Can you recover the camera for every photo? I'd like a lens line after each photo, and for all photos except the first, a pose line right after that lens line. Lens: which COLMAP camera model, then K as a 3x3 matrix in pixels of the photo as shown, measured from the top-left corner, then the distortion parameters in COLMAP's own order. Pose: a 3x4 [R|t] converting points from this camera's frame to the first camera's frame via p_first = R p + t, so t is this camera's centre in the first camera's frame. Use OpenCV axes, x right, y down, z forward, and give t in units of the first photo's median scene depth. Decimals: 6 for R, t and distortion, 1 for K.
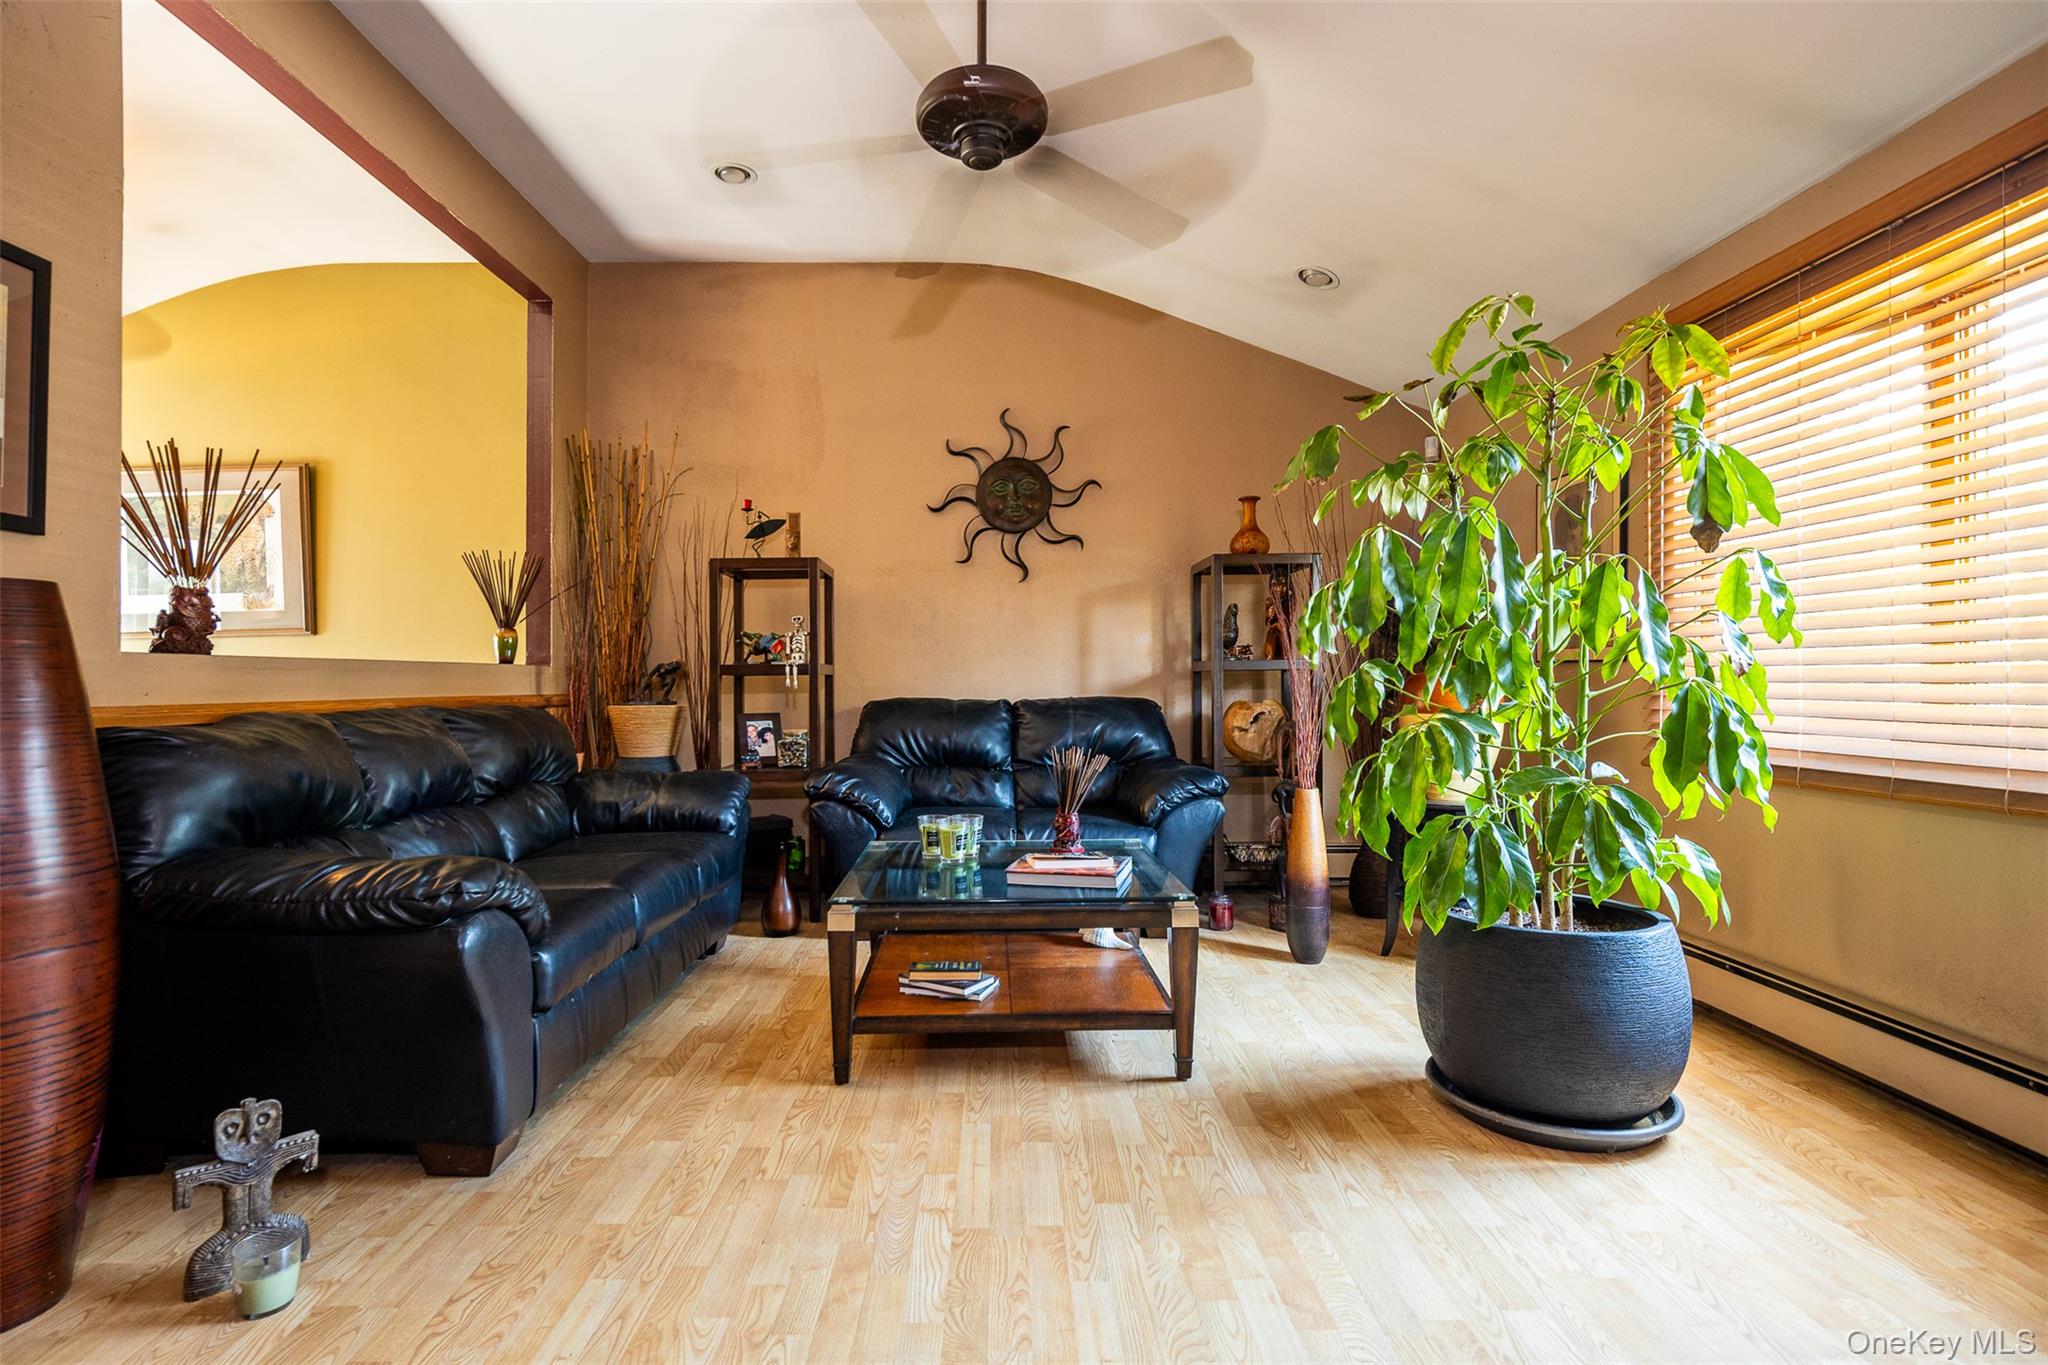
lens RADIAL K [[1004.6, 0, 998.9], [0, 1004.6, 672.0], [0, 0, 1]] dist [-0.001078, -0.001569]
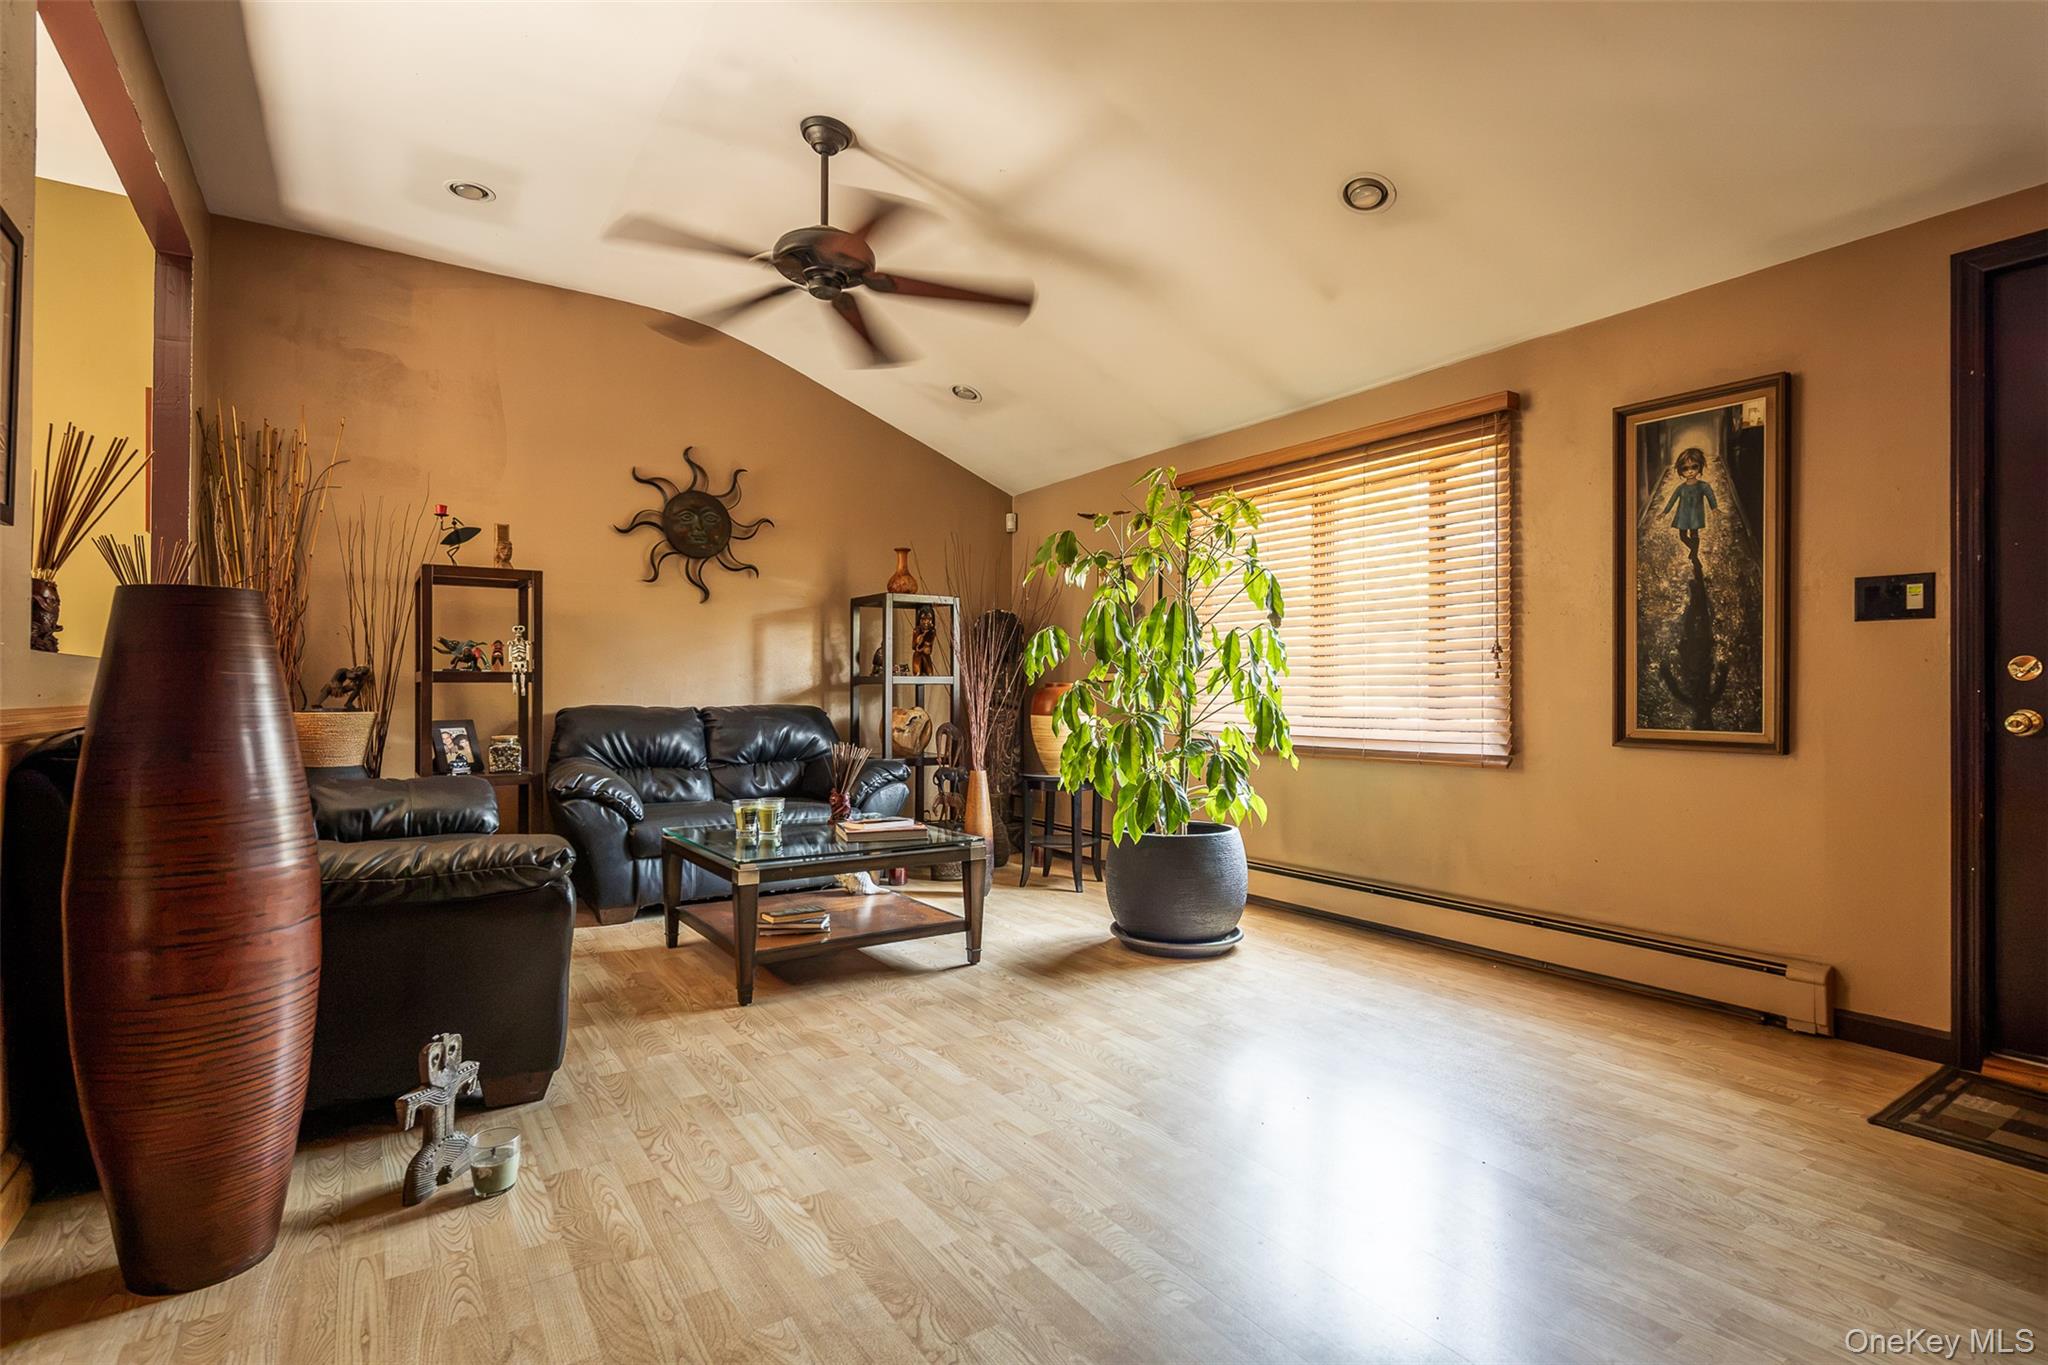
lens RADIAL K [[994.0, 0, 1024.0], [0, 994.0, 682.5], [0, 0, 1]] dist [0.000946, -0.000135]
pose [[0.835059, 0.014577, 0.549967, -0.475551], [-0.014055, 0.999888, -0.005161, 0.001175], [-0.549981, -0.003420, 0.835170, -0.213363]]
